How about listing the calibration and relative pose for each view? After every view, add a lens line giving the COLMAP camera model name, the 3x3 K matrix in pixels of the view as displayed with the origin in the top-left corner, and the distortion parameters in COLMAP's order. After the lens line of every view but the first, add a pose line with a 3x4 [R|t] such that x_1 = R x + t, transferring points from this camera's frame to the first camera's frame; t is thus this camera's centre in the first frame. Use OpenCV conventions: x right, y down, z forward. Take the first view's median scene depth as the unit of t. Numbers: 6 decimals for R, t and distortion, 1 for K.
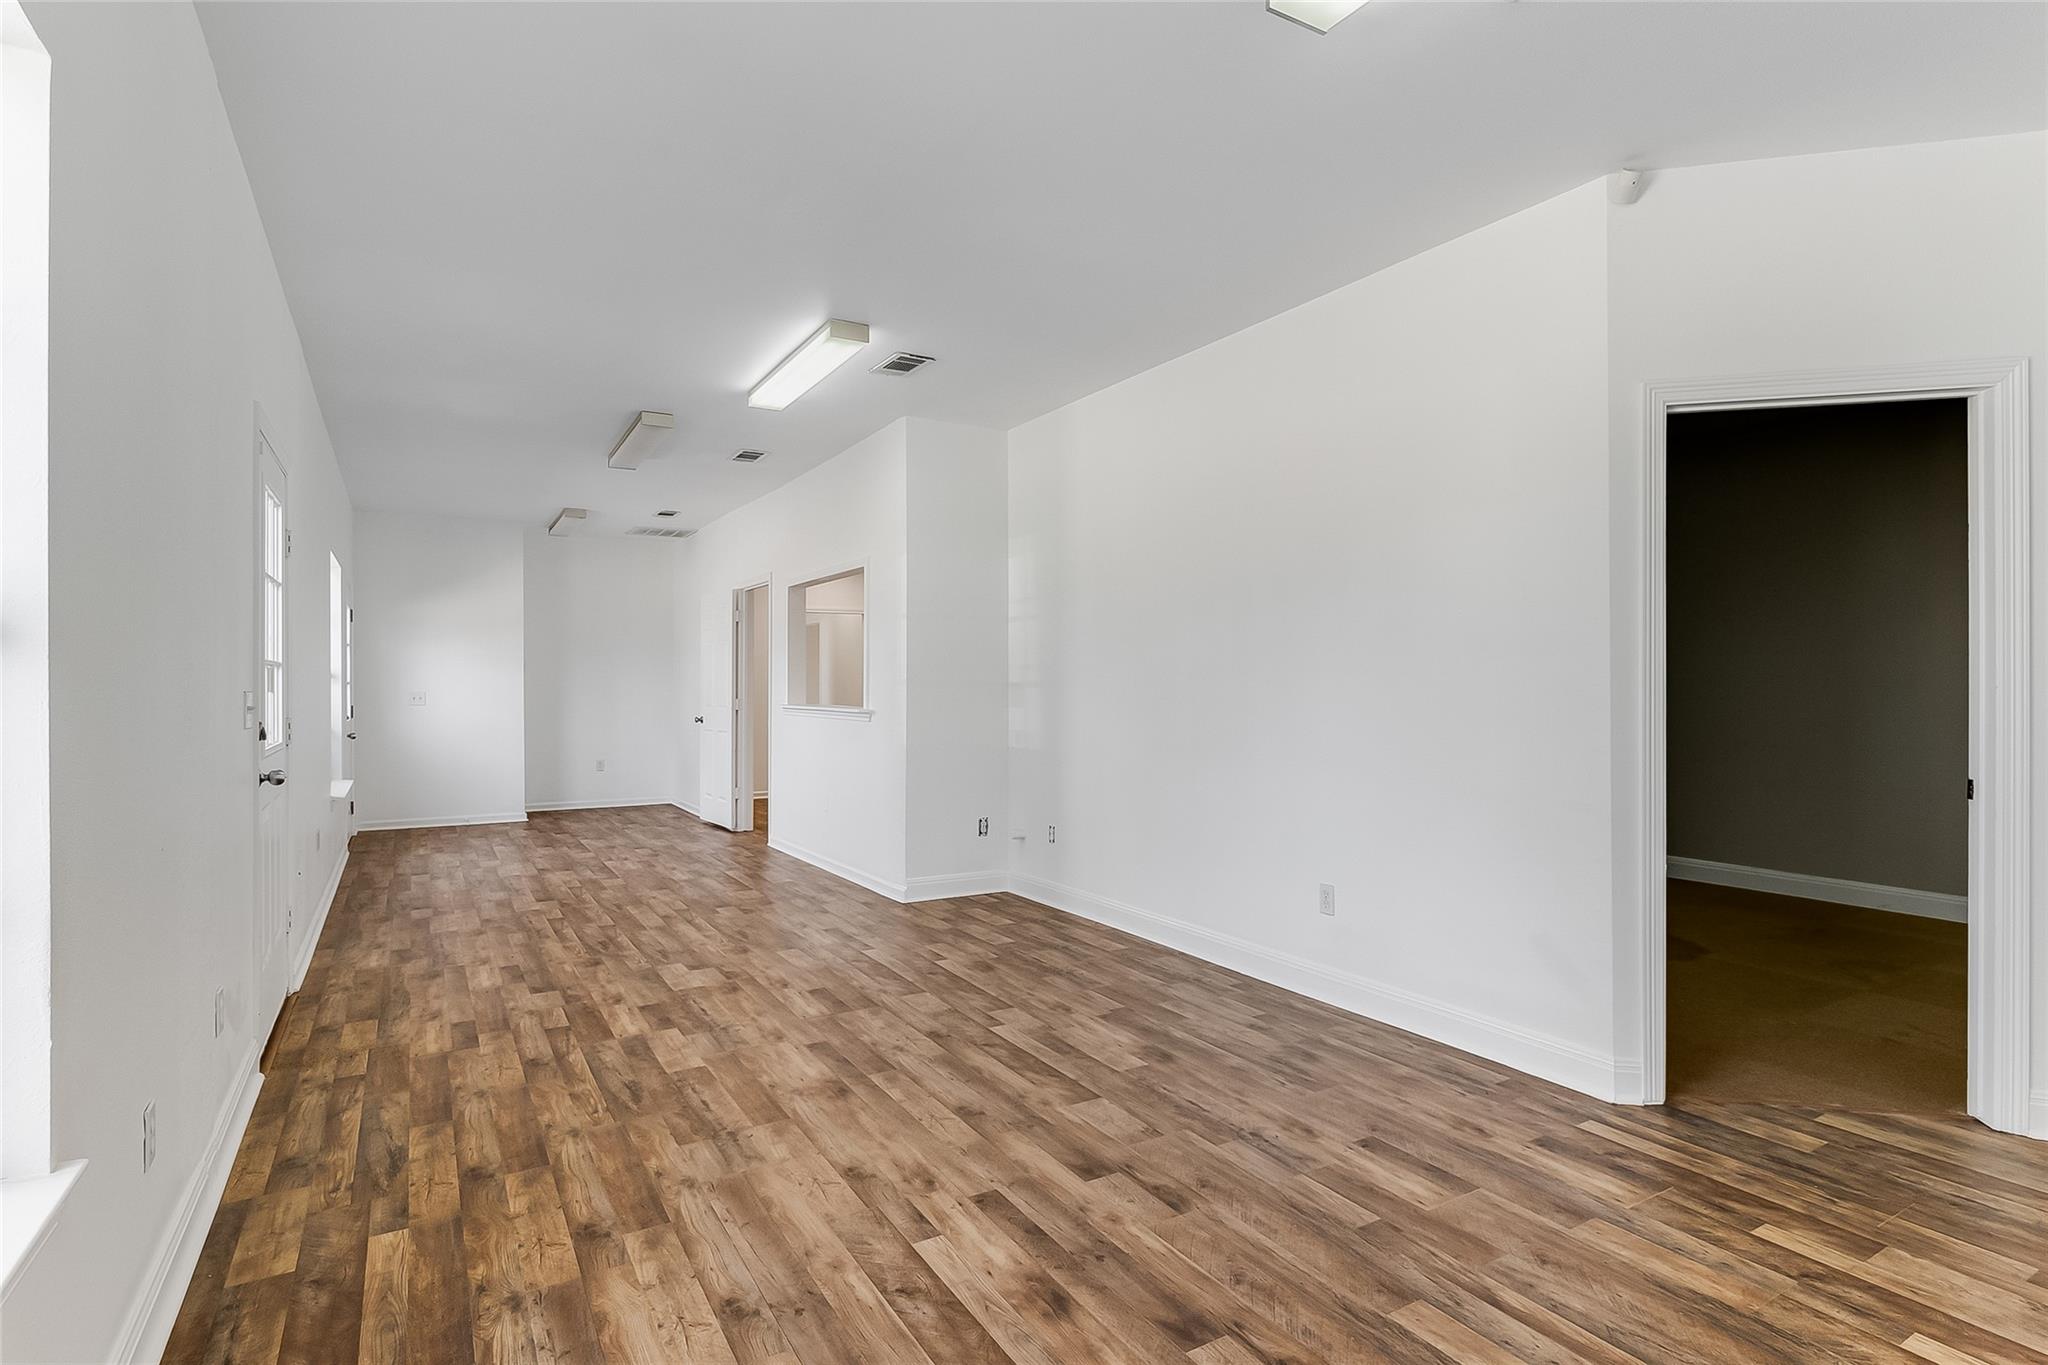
lens RADIAL K [[1026.4, 0, 1023.1], [0, 1026.4, 676.9], [0, 0, 1]] dist [-0.004724, -0.001636]
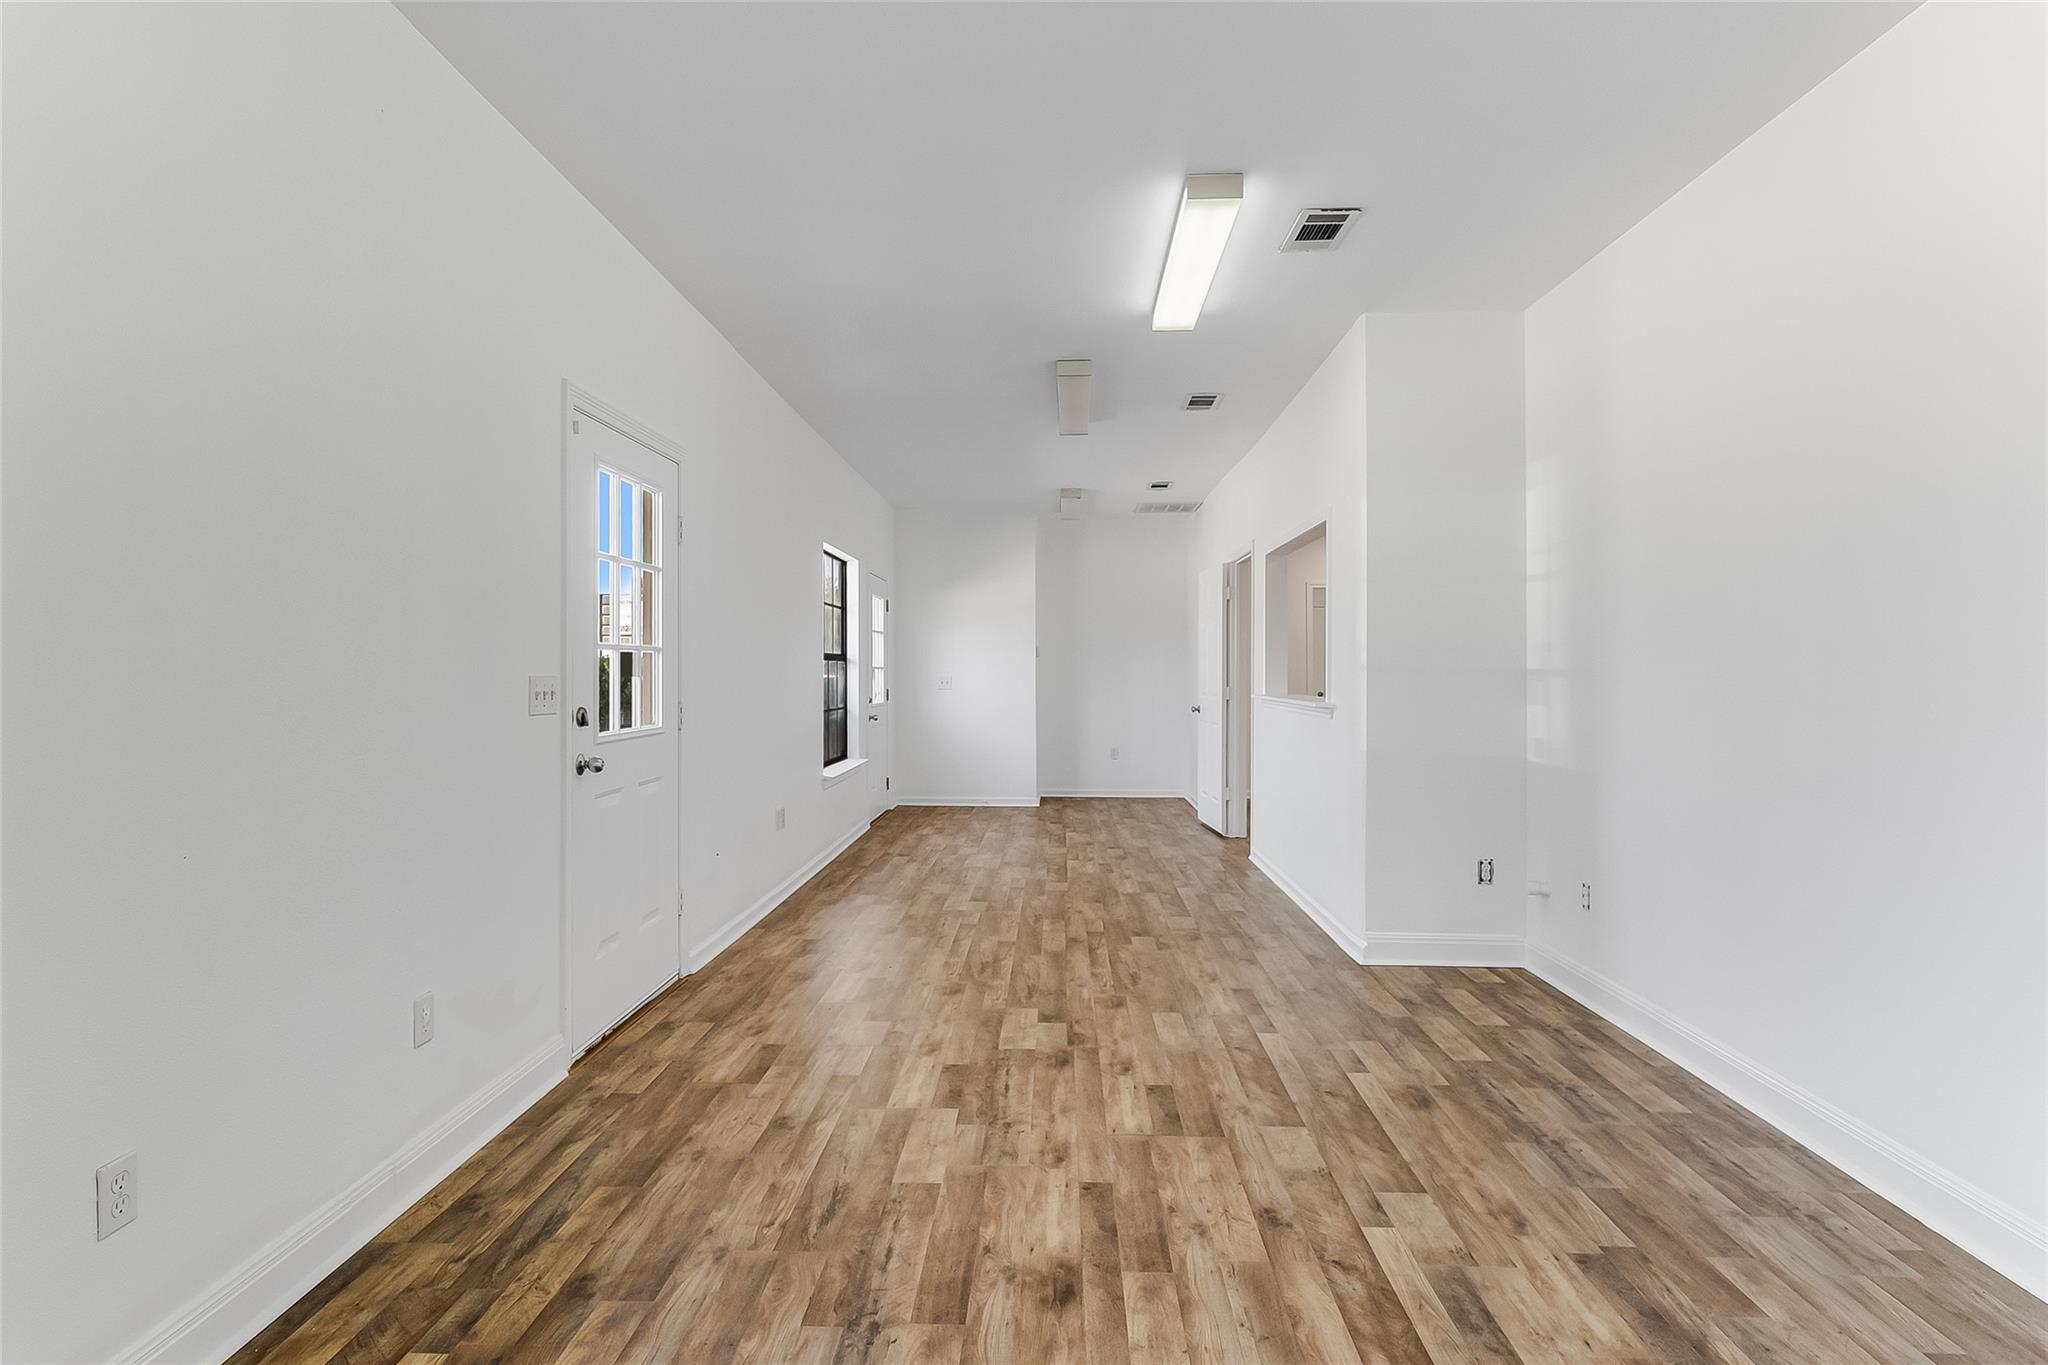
lens RADIAL K [[1026.4, 0, 1015.2], [0, 1026.4, 672.0], [0, 0, 1]] dist [-0.004724, -0.001636]
pose [[0.835085, 0.002638, -0.550114, 0.083500], [0.002240, 0.999964, 0.008196, 0.000407], [0.550116, -0.008077, 0.835049, 0.235573]]
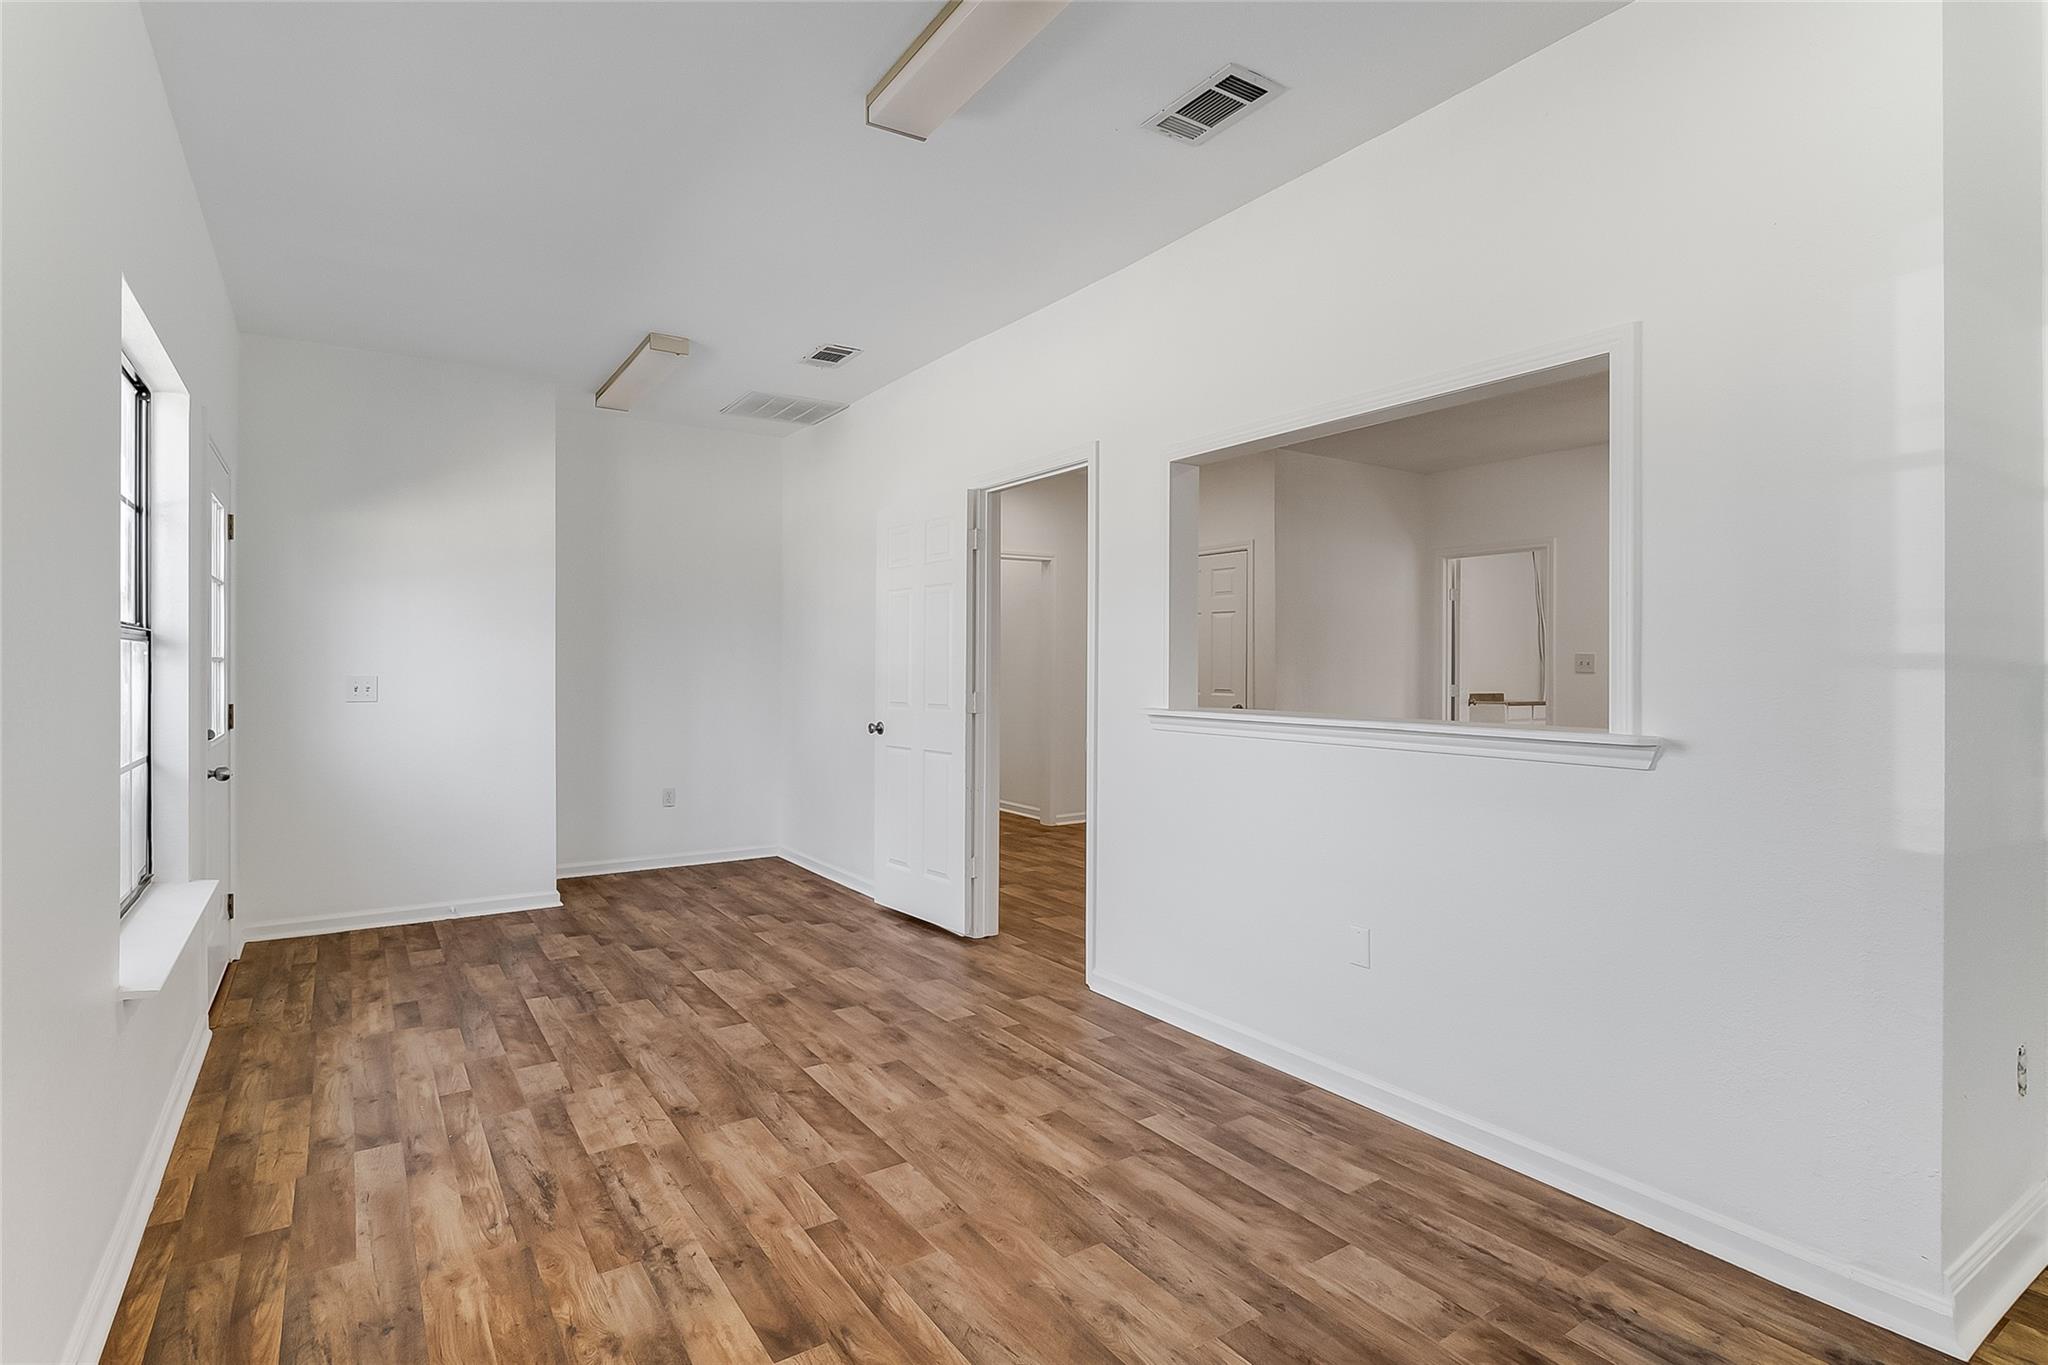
lens RADIAL K [[1026.4, 0, 1025.8], [0, 1026.4, 679.9], [0, 0, 1]] dist [-0.004724, -0.001636]
pose [[0.999042, 0.000778, 0.043749, -0.414686], [-0.001595, 0.999825, 0.018661, 0.005782], [-0.043727, -0.018713, 0.998868, 0.693874]]
